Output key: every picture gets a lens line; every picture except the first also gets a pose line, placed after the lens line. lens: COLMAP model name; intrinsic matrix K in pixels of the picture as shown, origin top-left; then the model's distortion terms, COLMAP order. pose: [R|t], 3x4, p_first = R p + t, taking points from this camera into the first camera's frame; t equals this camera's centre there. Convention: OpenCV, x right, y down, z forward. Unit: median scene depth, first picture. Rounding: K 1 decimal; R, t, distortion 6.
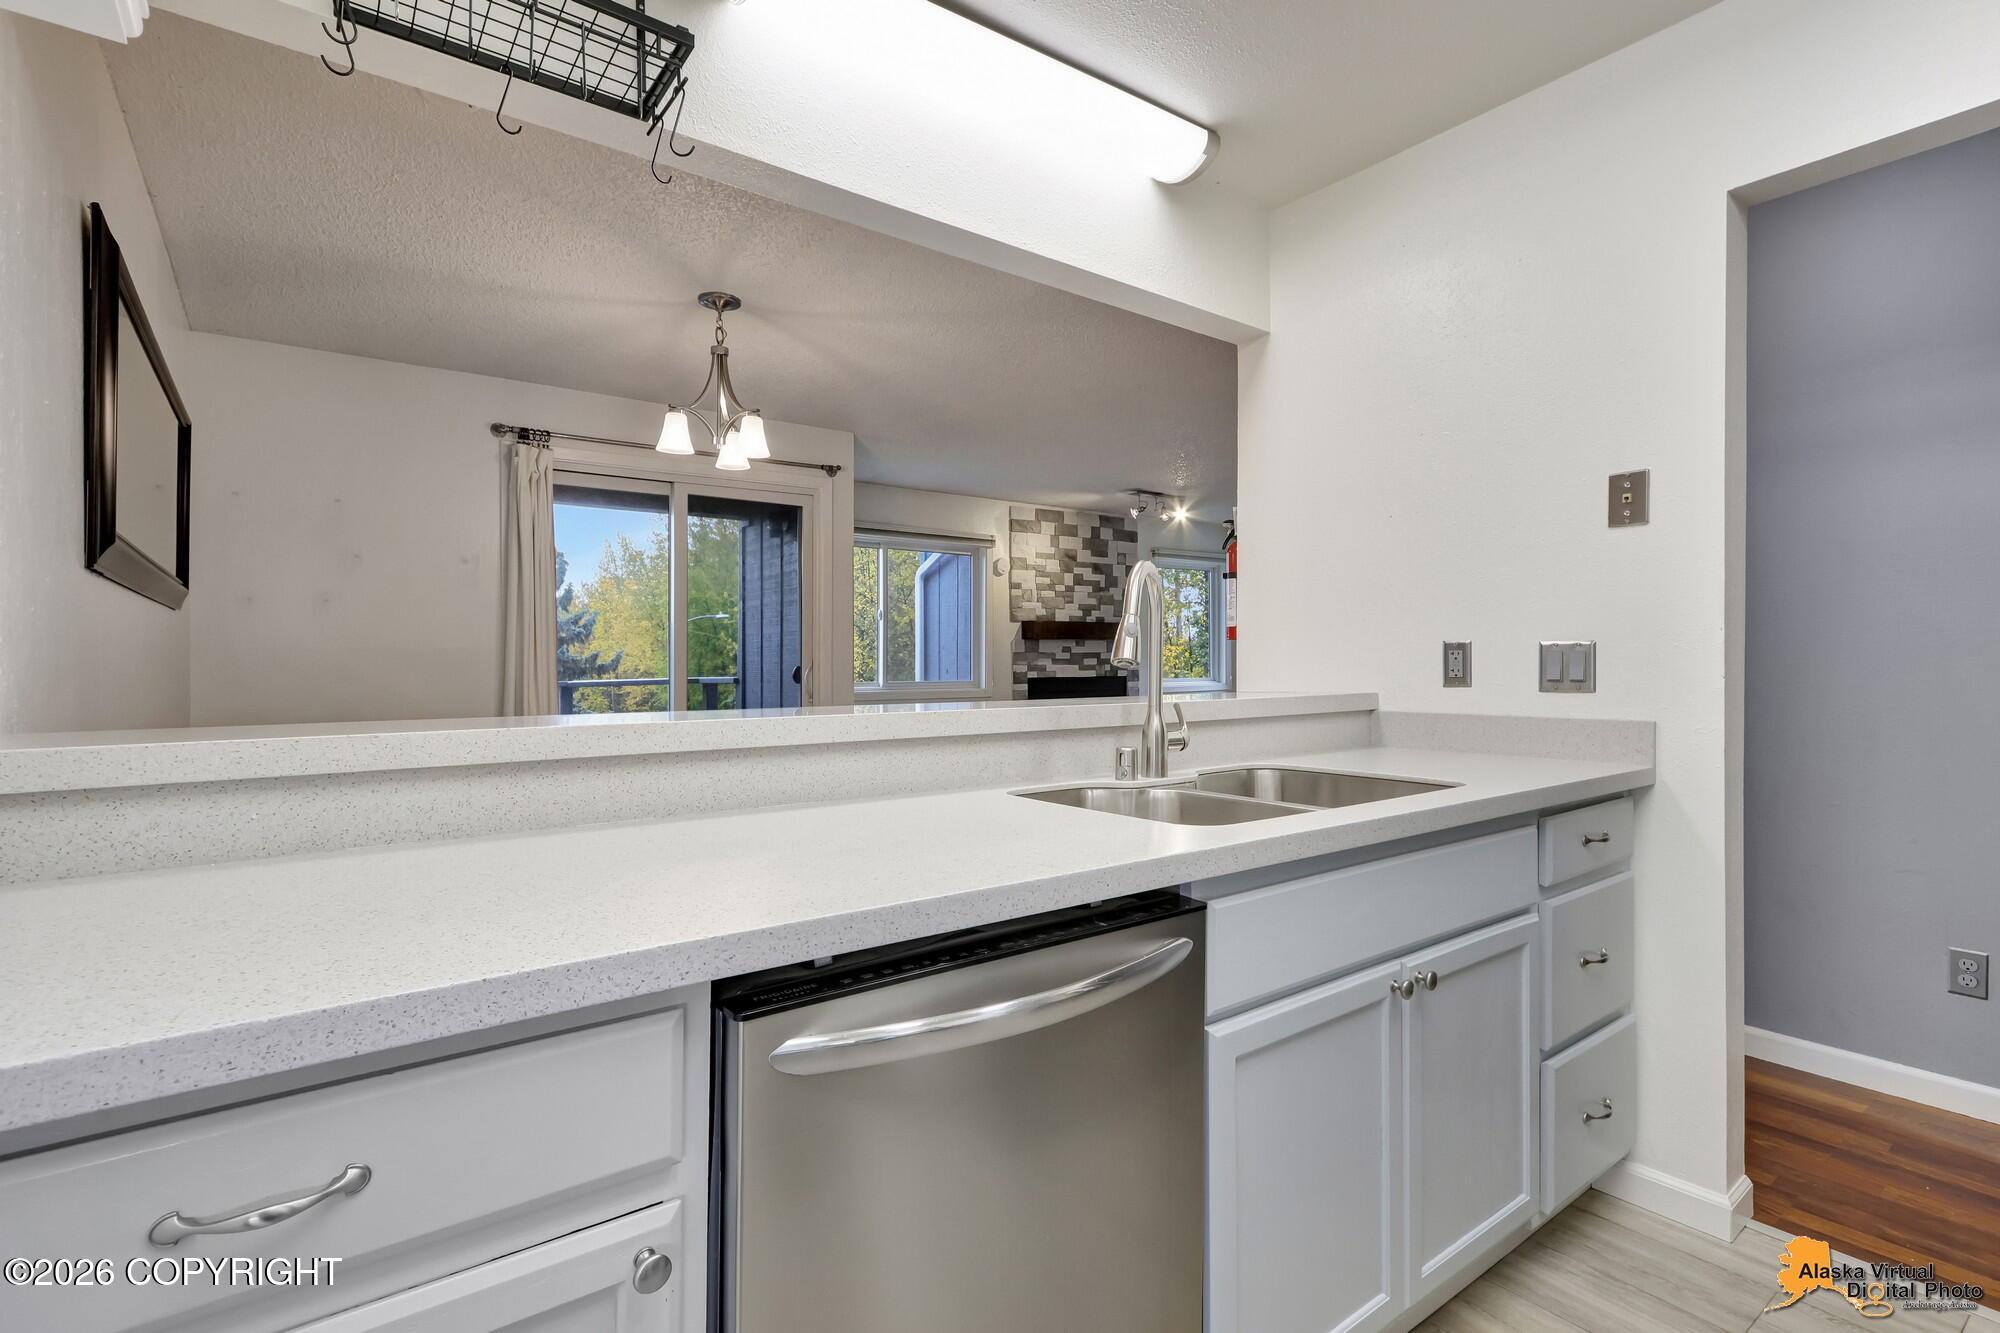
lens RADIAL K [[945.2, 0, 983.9], [0, 945.2, 689.8], [0, 0, 1]] dist [0.027792, -0.000019]
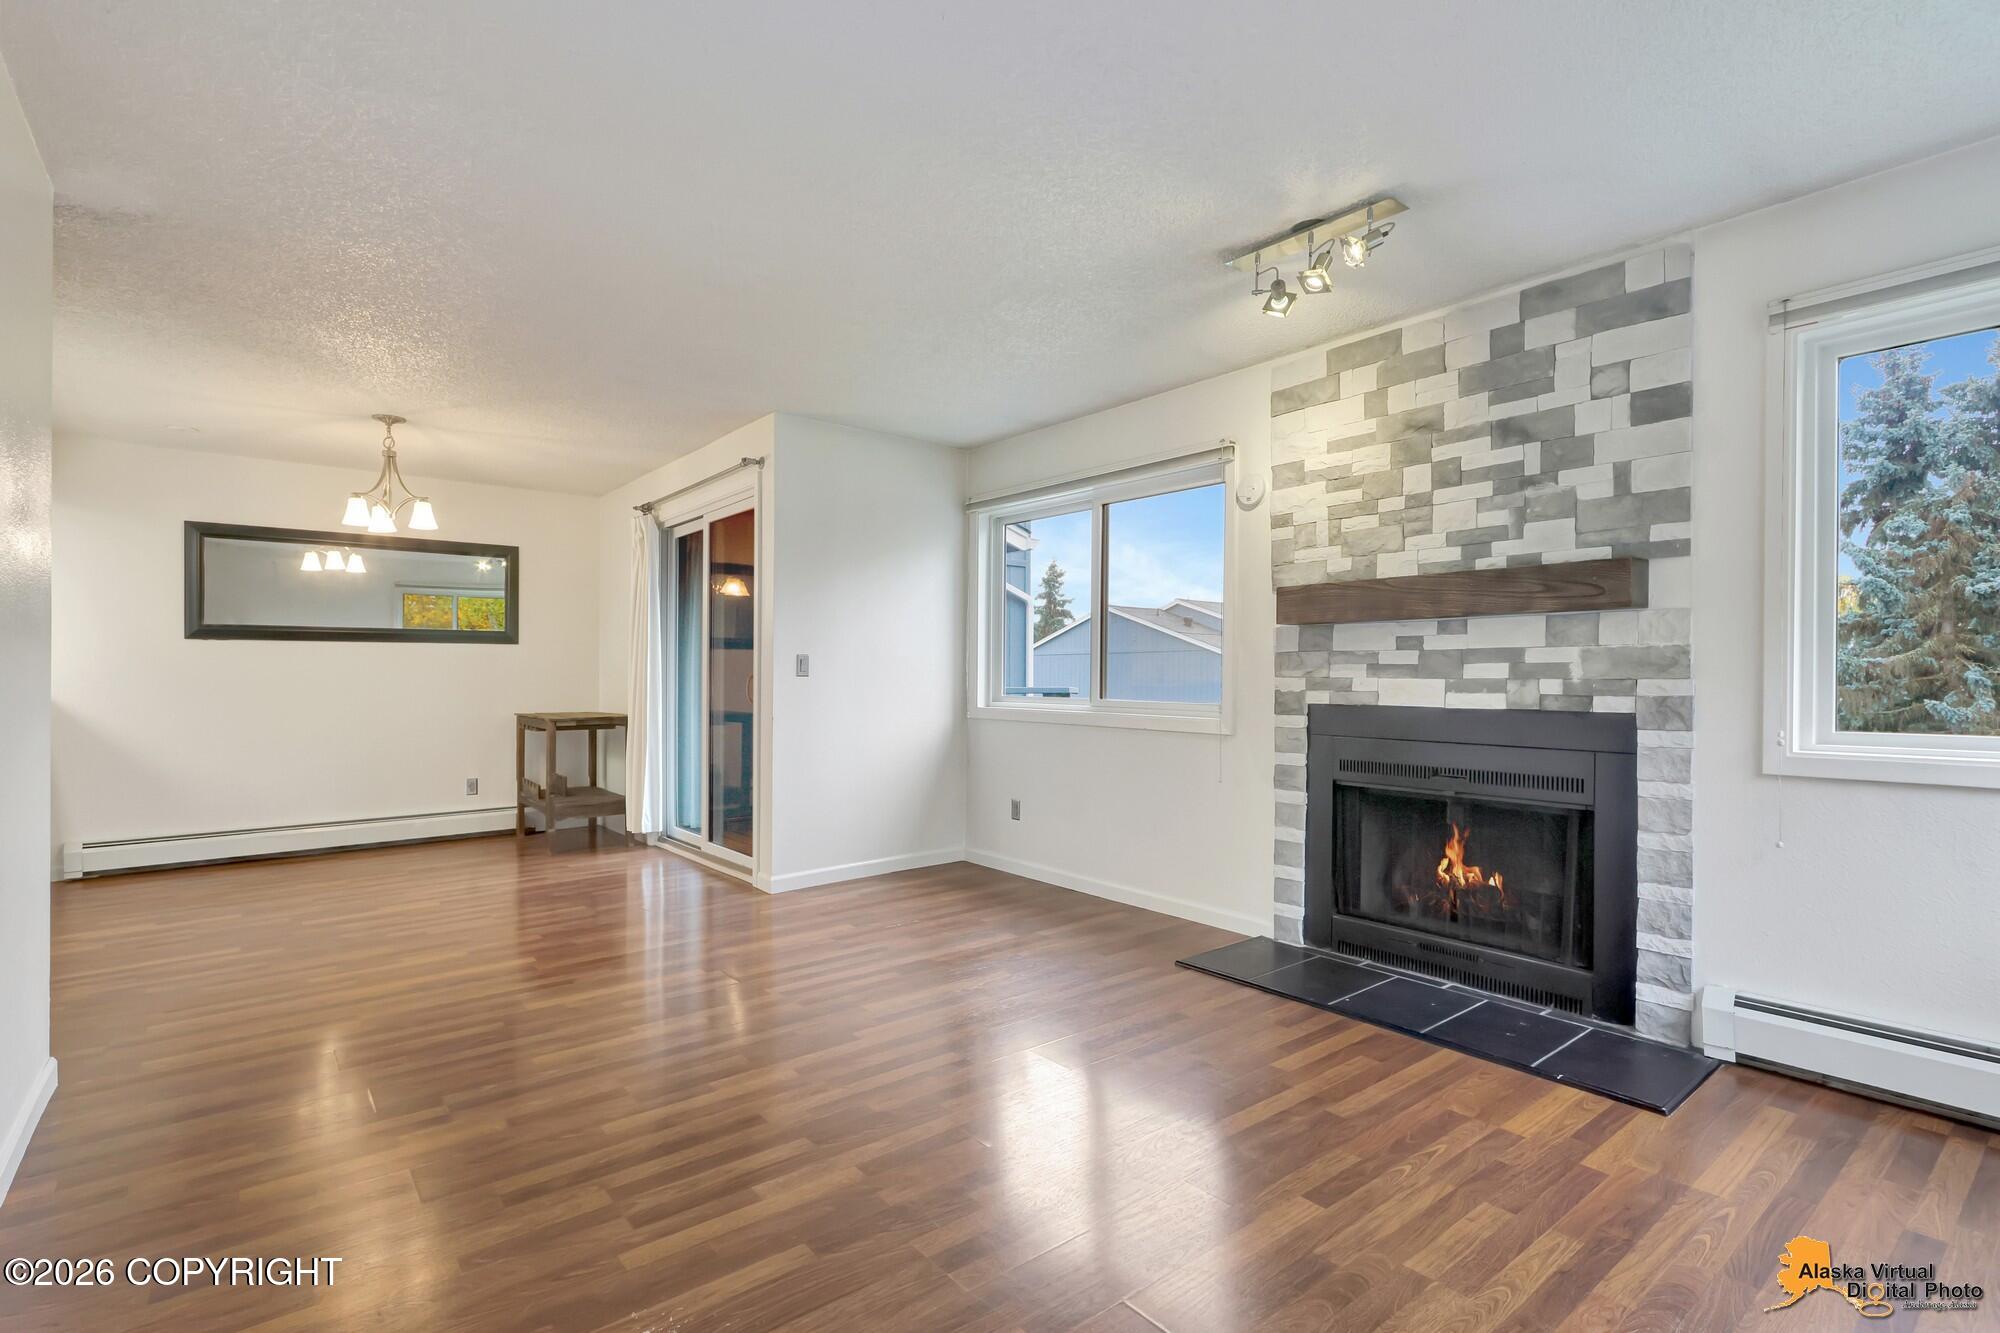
lens RADIAL K [[938.6, 0, 992.8], [0, 938.6, 676.9], [0, 0, 1]] dist [0.011640, -0.000300]
pose [[0.048985, 0.007588, -0.998771, 0.516690], [-0.030290, 0.999522, 0.006108, -0.024209], [0.998340, 0.029954, 0.049192, 0.802479]]
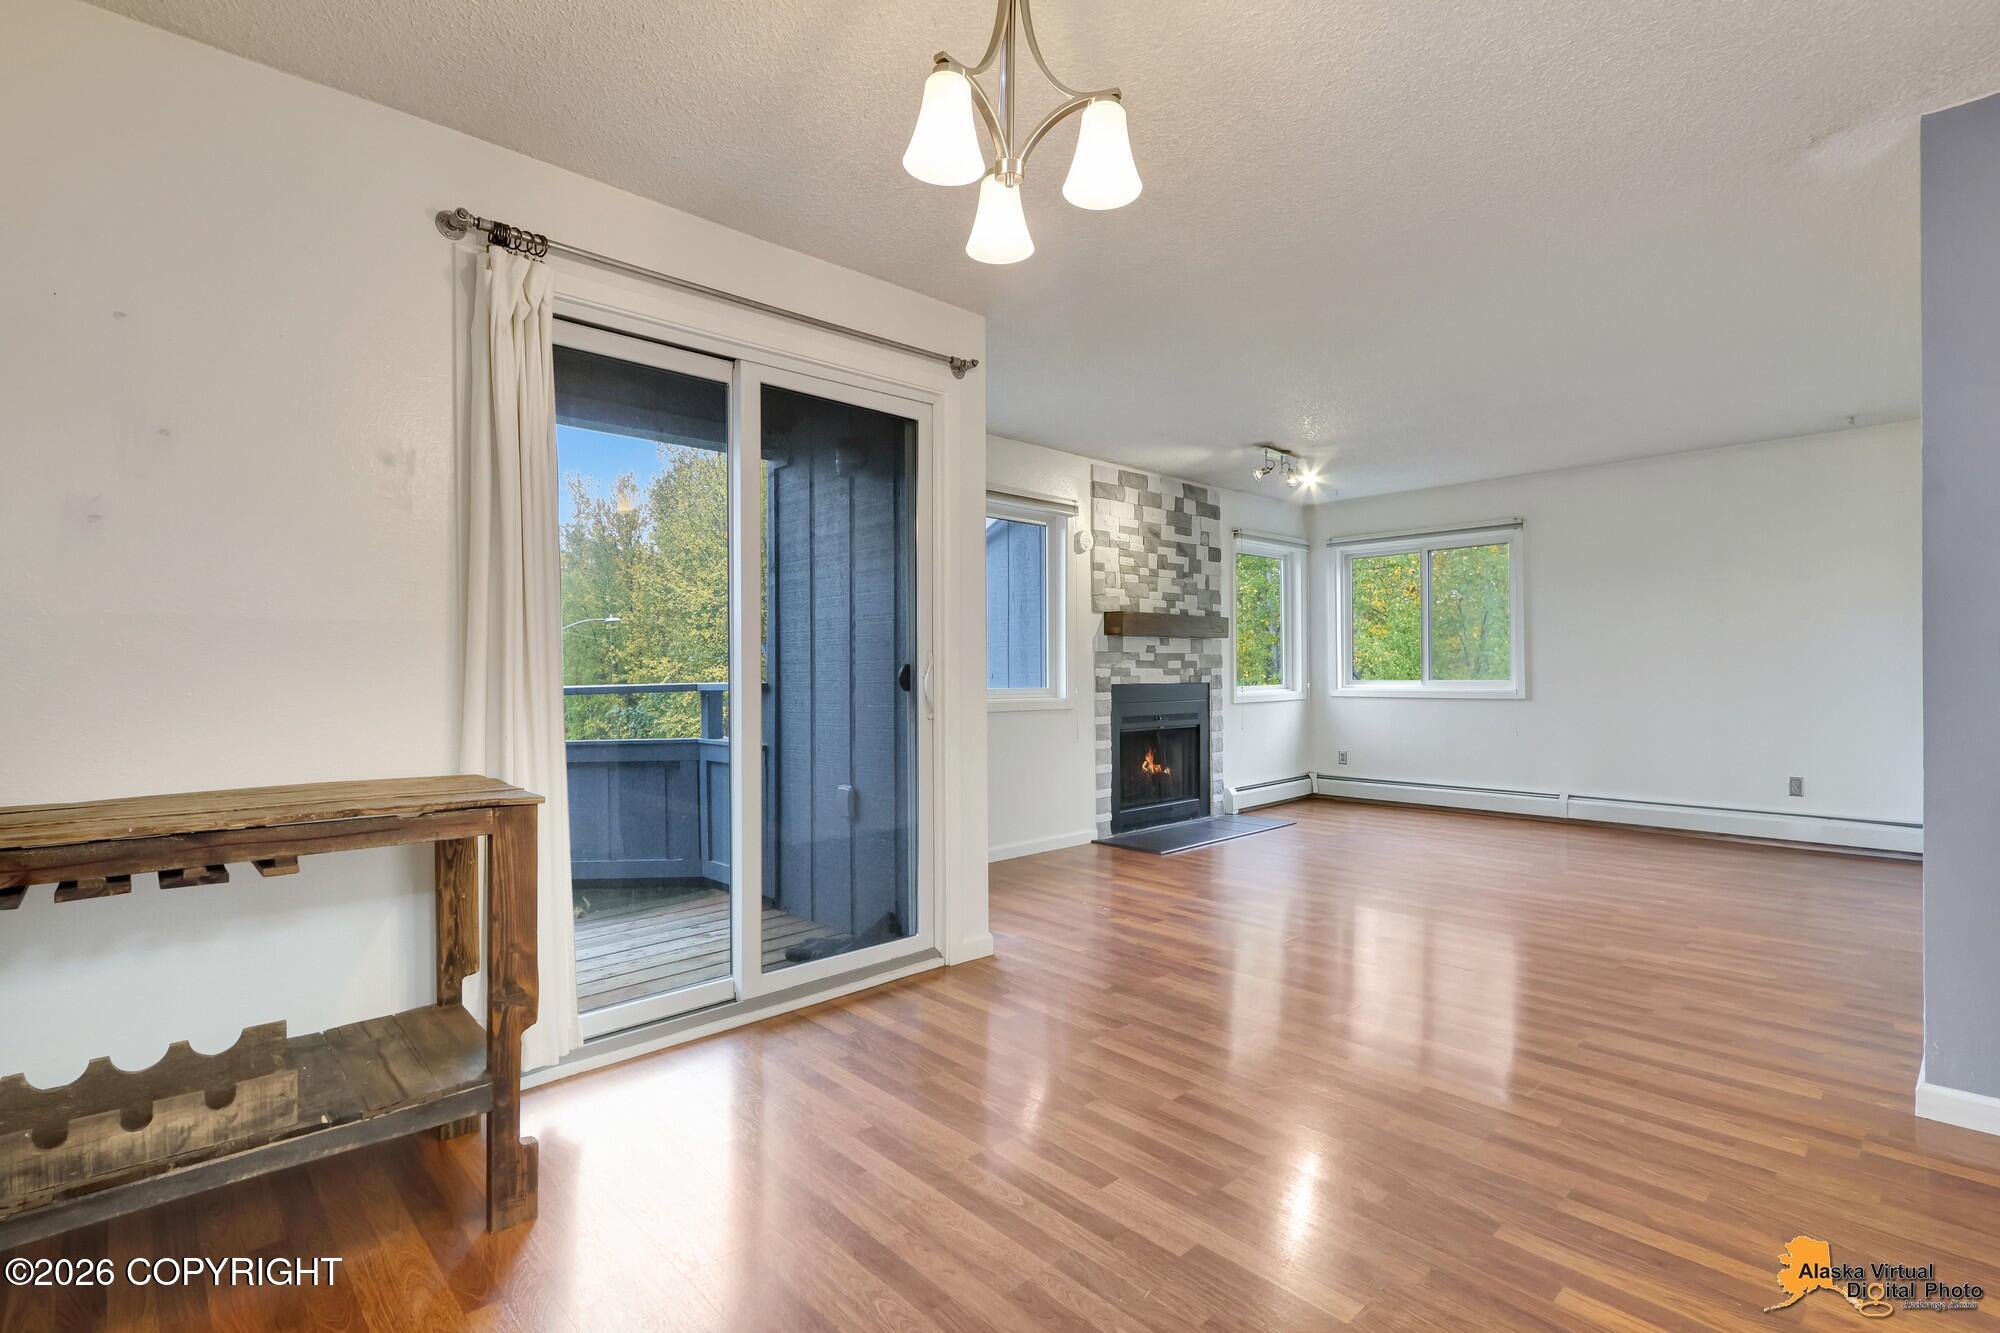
lens RADIAL K [[938.6, 0, 992.8], [0, 938.6, 676.9], [0, 0, 1]] dist [0.011640, -0.000300]
pose [[0.991218, -0.000002, 0.132237, -0.151376], [0.003092, 0.999727, -0.023159, -0.001168], [-0.132201, 0.023365, 0.990948, 0.238868]]
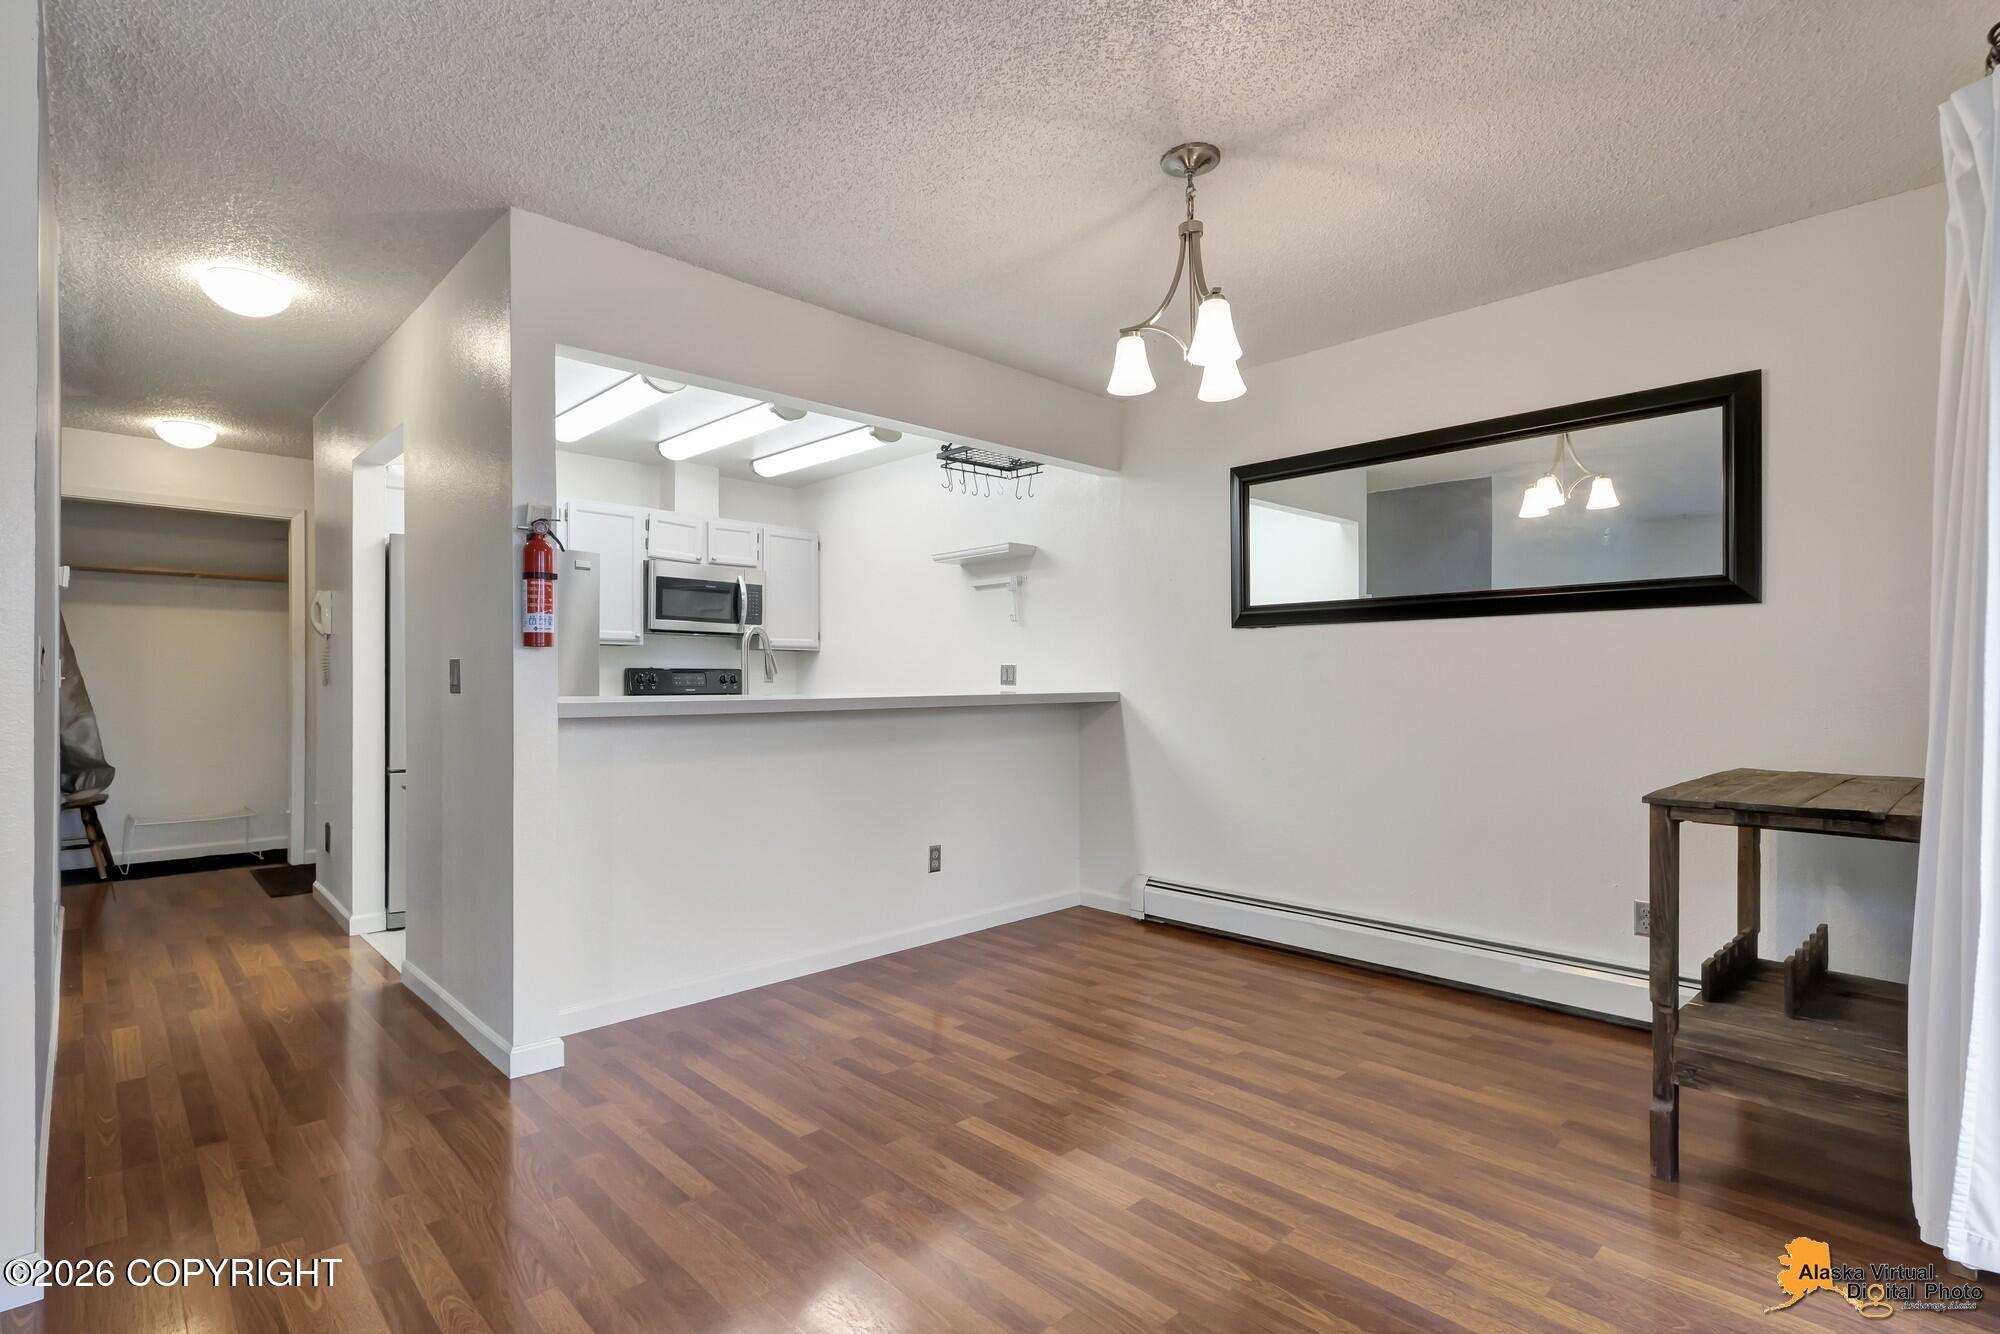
lens RADIAL K [[962.0, 0, 1006.8], [0, 962.0, 674.9], [0, 0, 1]] dist [0.000150, -0.001864]
pose [[-0.989820, 0.004852, -0.142244, -0.015881], [0.001283, 0.999682, 0.025172, -0.018147], [0.142321, 0.024734, -0.989511, 0.739472]]
